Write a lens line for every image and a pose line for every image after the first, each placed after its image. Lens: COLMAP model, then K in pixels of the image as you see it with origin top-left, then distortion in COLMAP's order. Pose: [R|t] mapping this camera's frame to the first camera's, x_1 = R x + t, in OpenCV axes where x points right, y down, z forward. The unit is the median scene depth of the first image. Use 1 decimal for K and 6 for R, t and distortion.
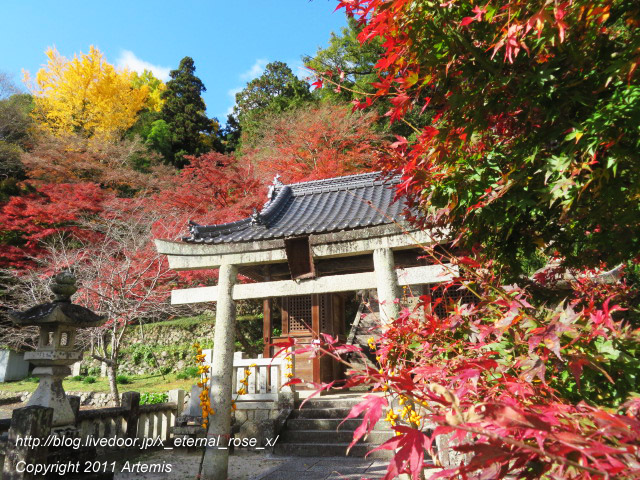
lens RADIAL K [[468.1, 0, 317.5], [0, 468.1, 239.9], [0, 0, 1]] dist [-0.003852, 0.001141]
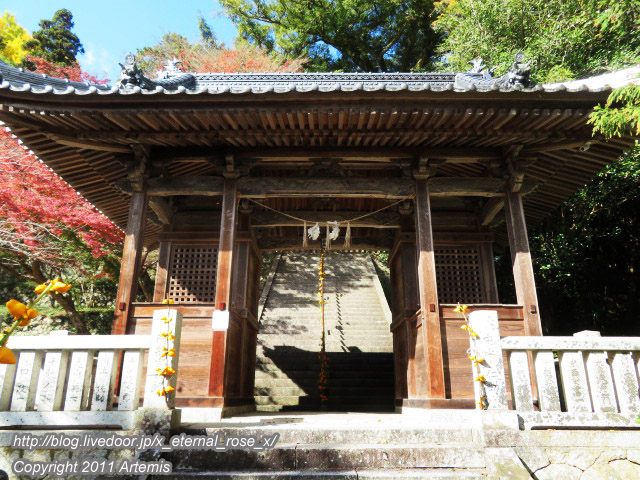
lens RADIAL K [[468.1, 0, 317.5], [0, 468.1, 239.9], [0, 0, 1]] dist [-0.003852, 0.001141]
pose [[0.960322, 0.114733, 0.254201, -0.027889], [-0.102792, 0.992903, -0.059816, 0.098760], [-0.259260, 0.031313, 0.965300, 0.294955]]
